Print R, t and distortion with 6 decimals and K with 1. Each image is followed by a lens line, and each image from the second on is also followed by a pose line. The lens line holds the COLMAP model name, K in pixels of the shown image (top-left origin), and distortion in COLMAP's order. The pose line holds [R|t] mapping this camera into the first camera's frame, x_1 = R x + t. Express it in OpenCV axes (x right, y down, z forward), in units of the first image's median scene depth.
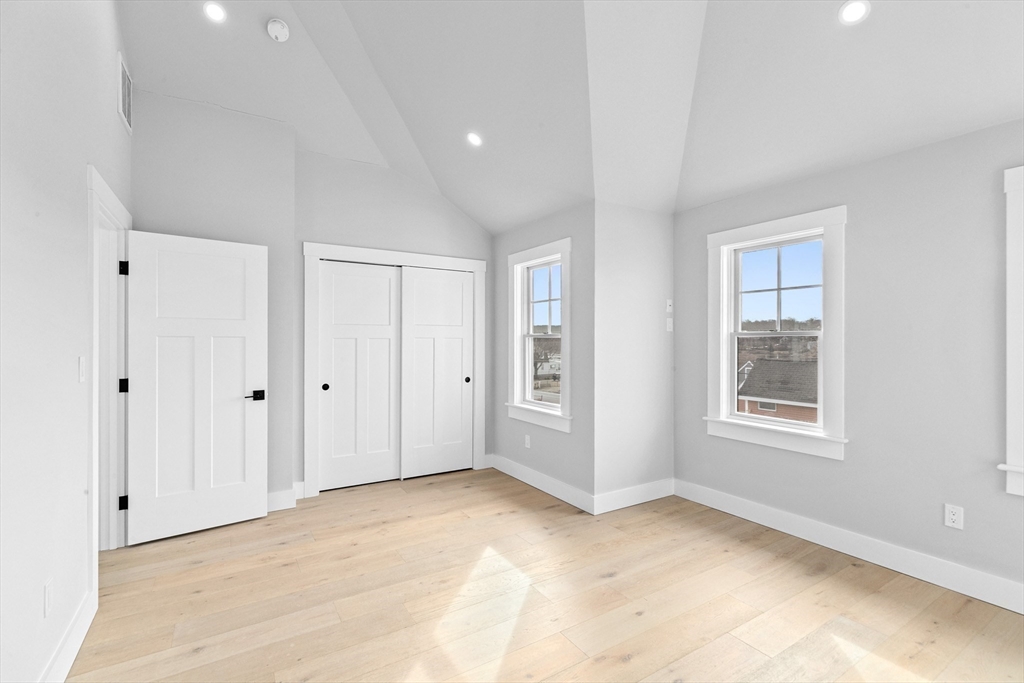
lens RADIAL K [[457.6, 0, 505.0], [0, 457.6, 334.7], [0, 0, 1]] dist [-0.001414, -0.000928]
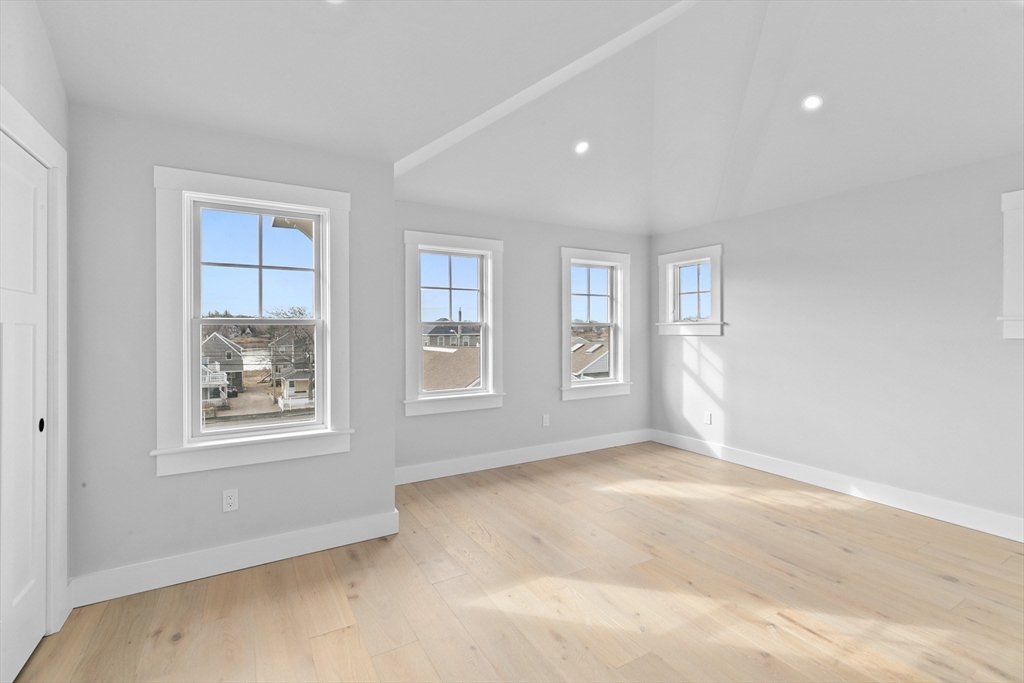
lens RADIAL K [[457.6, 0, 505.0], [0, 457.6, 334.7], [0, 0, 1]] dist [-0.001414, -0.000928]
pose [[0.031274, -0.004136, 0.999502, -0.680490], [0.002870, 0.999988, 0.004048, 0.023419], [-0.999507, 0.002742, 0.031286, 0.809600]]
